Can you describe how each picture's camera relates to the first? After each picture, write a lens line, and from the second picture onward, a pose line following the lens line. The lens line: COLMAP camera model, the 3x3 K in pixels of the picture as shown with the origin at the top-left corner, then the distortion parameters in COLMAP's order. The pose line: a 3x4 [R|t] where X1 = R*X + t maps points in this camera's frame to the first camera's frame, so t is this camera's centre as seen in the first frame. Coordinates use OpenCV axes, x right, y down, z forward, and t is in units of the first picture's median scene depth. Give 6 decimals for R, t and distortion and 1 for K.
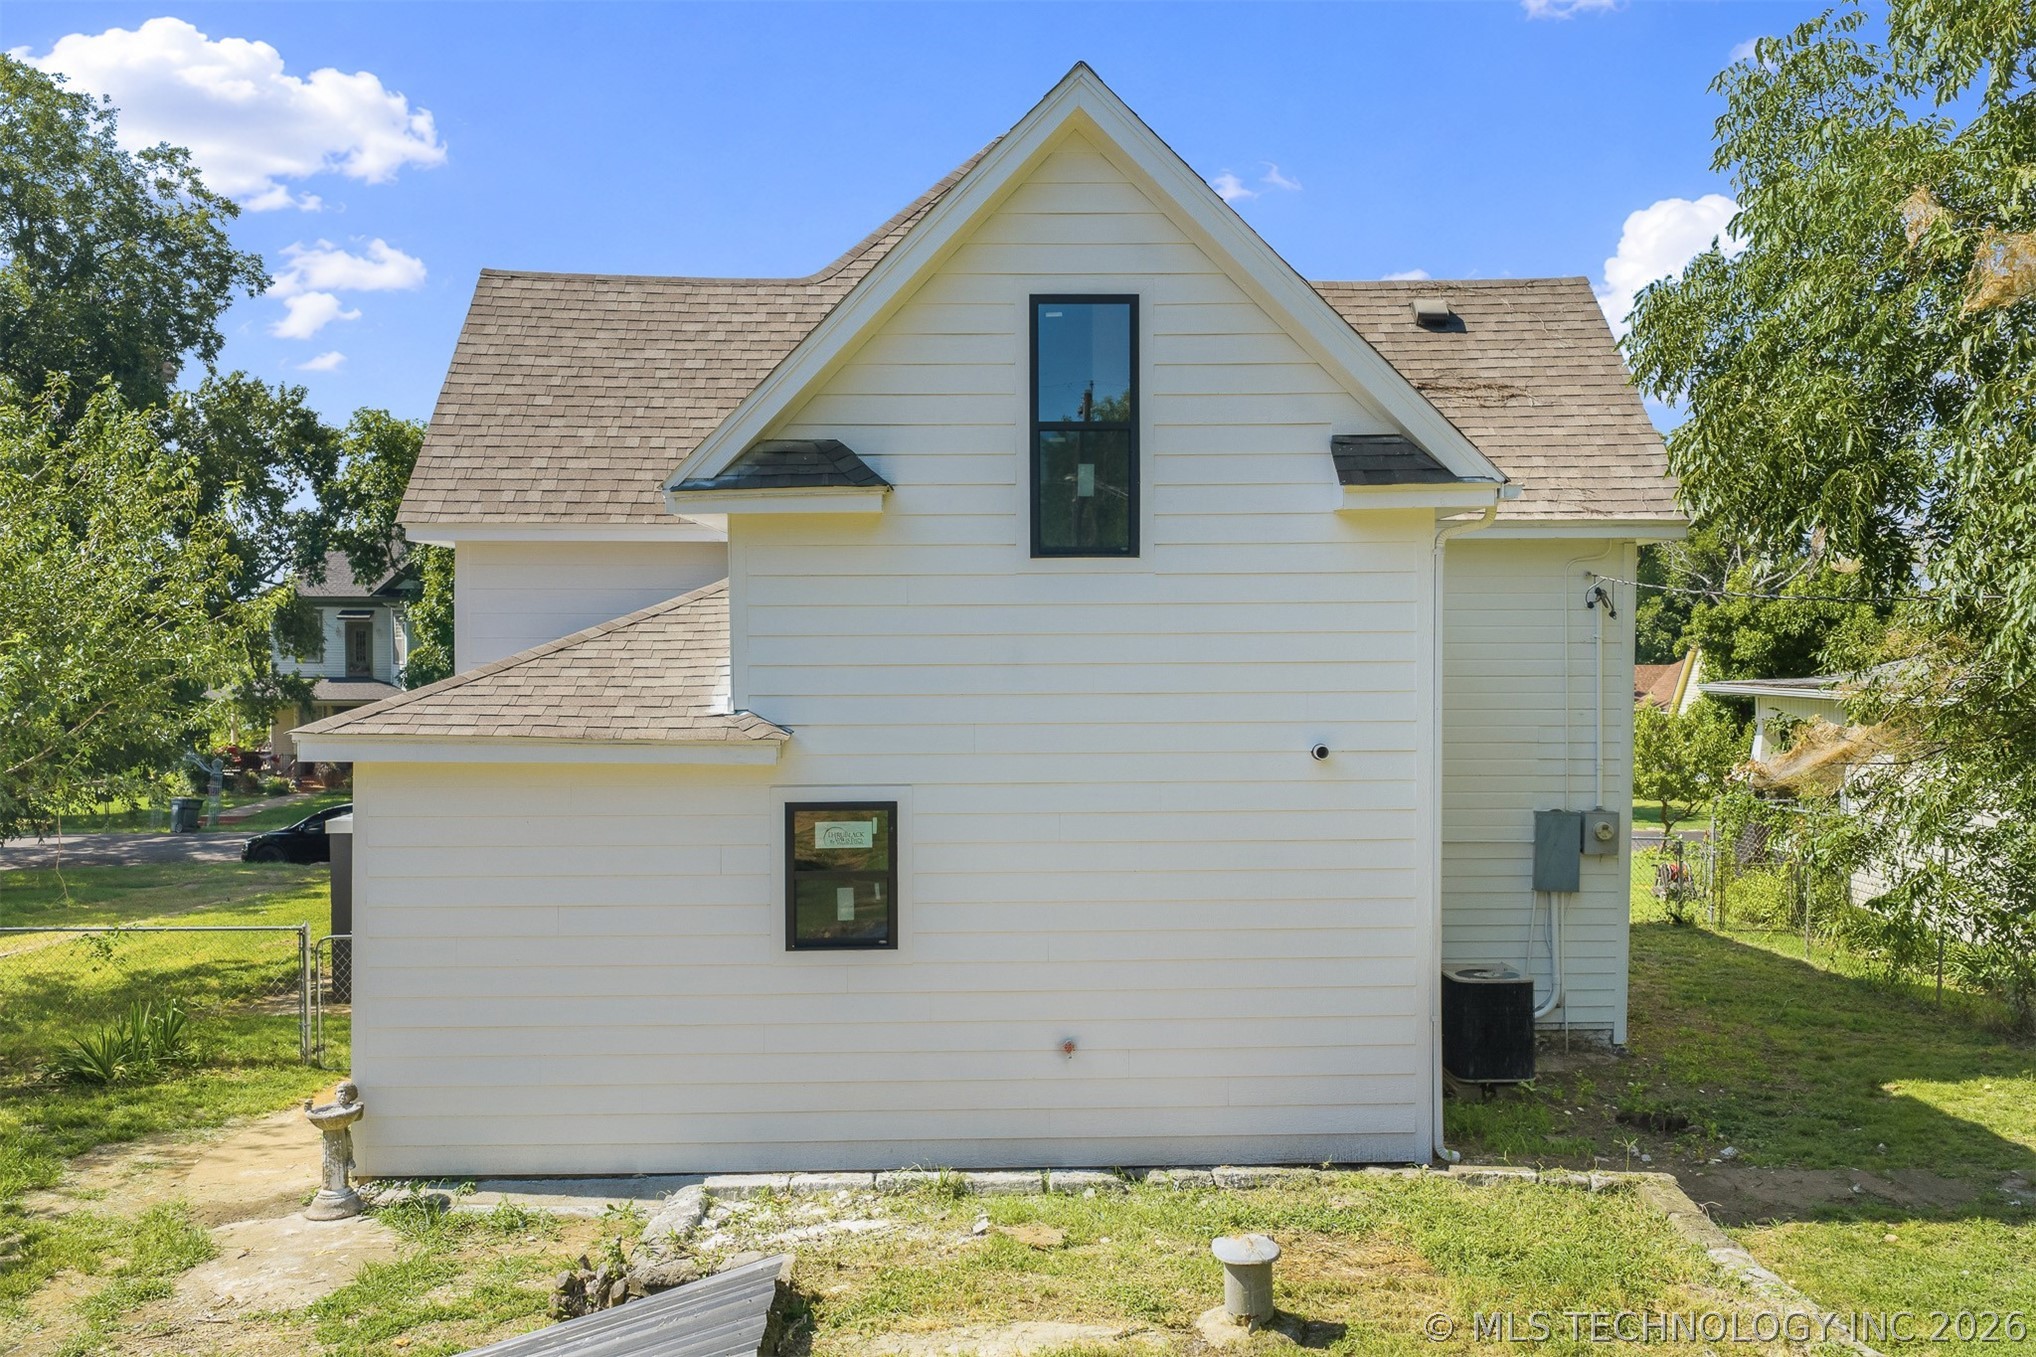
lens RADIAL K [[1635.7, 0, 1081.7], [0, 1635.7, 684.6], [0, 0, 1]] dist [0.001298, 0.001295]
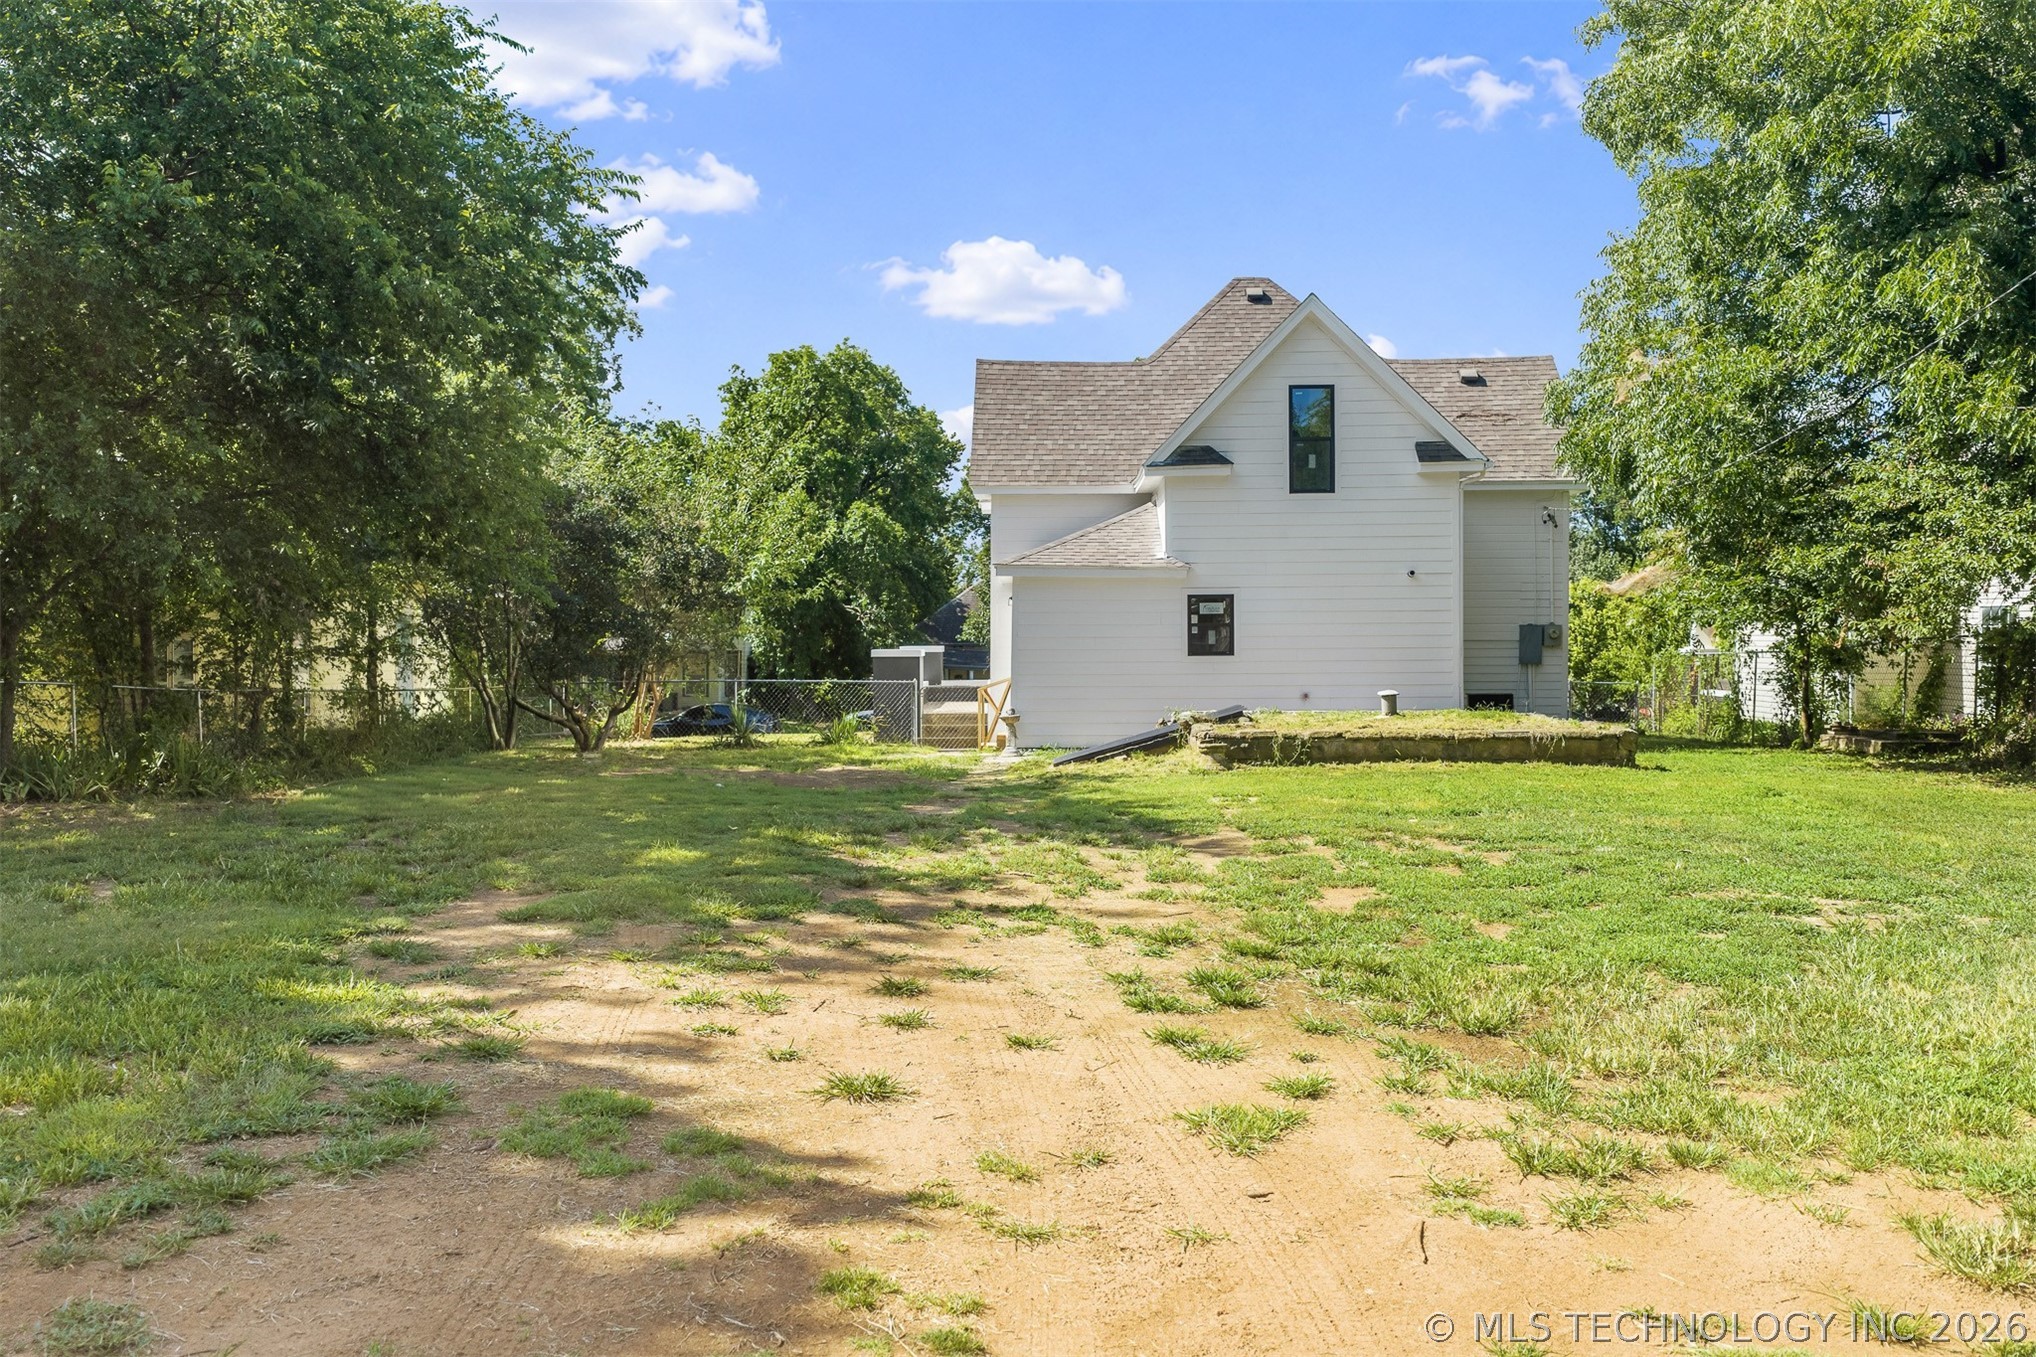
lens RADIAL K [[1711.8, 0, 1016.9], [0, 1711.8, 638.9], [0, 0, 1]] dist [-0.001901, 0.005949]
pose [[0.996627, 0.000043, -0.082066, -0.223230], [-0.002531, 0.999540, -0.030219, 0.213012], [0.082027, 0.030325, 0.996169, -1.534754]]
